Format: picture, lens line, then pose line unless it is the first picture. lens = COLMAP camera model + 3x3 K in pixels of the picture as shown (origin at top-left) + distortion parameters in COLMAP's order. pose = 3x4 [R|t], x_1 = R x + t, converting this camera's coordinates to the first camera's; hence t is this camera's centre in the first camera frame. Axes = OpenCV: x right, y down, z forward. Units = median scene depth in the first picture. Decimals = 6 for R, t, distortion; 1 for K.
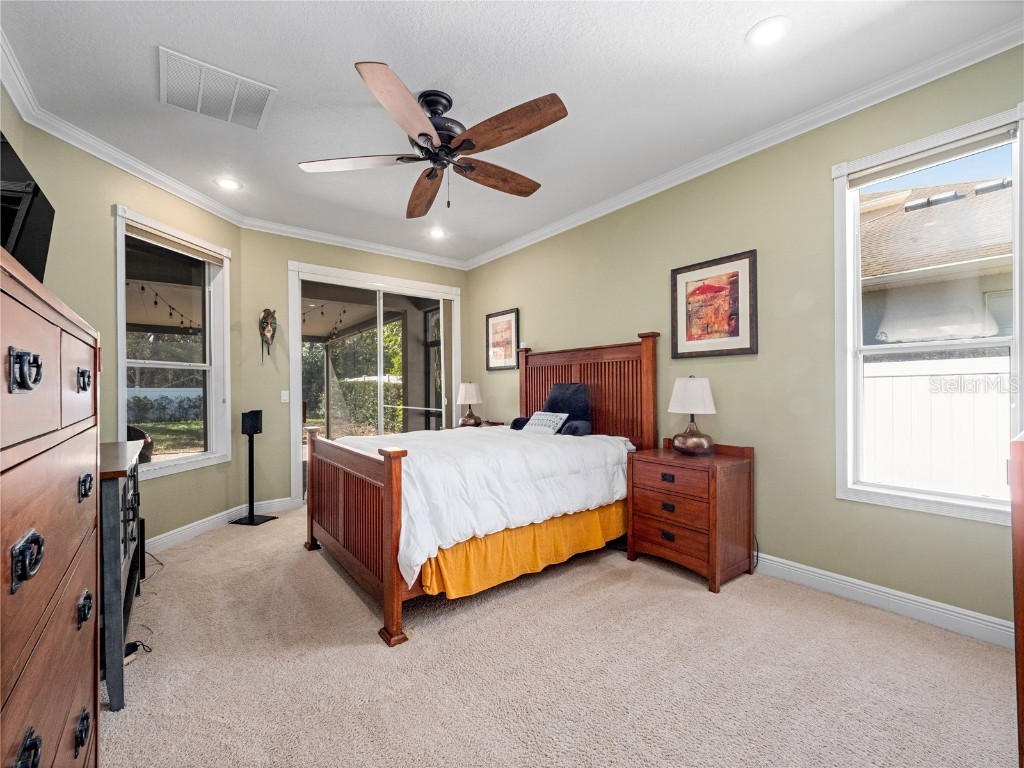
lens RADIAL K [[441.4, 0, 504.3], [0, 441.4, 392.6], [0, 0, 1]] dist [0.004463, -0.003027]
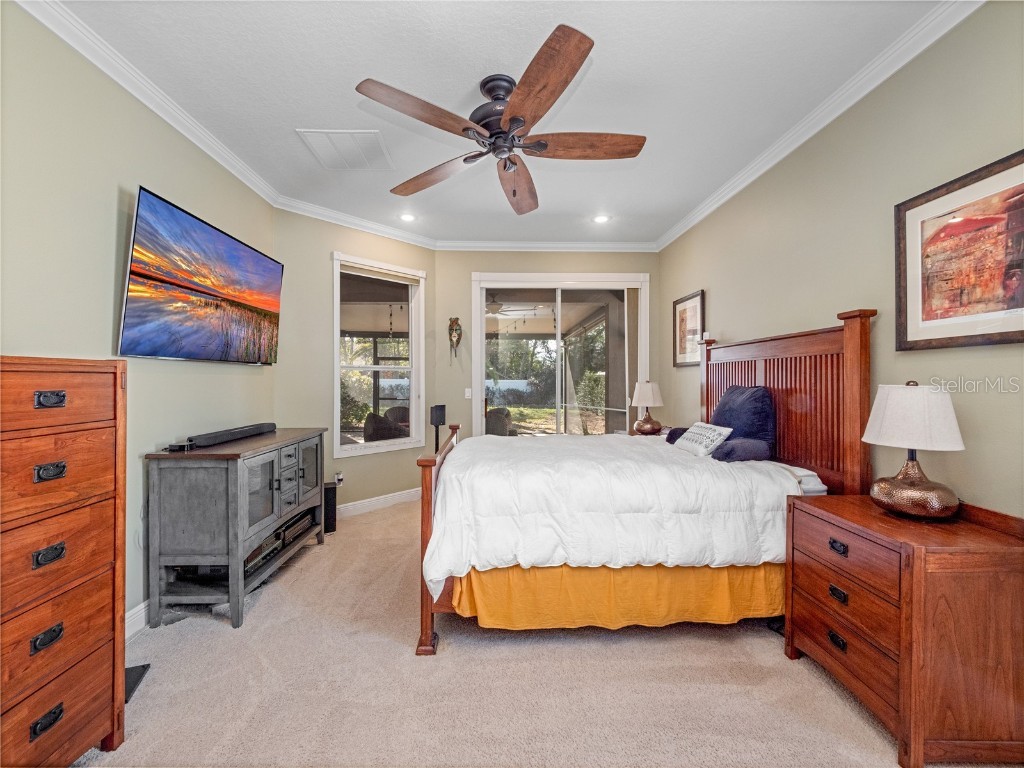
lens RADIAL K [[441.4, 0, 506.2], [0, 441.4, 384.1], [0, 0, 1]] dist [0.004463, -0.003027]
pose [[0.806890, 0.012429, -0.590572, 0.316541], [-0.010929, 0.999922, 0.006112, -0.030390], [0.590601, 0.001523, 0.806962, 0.199091]]
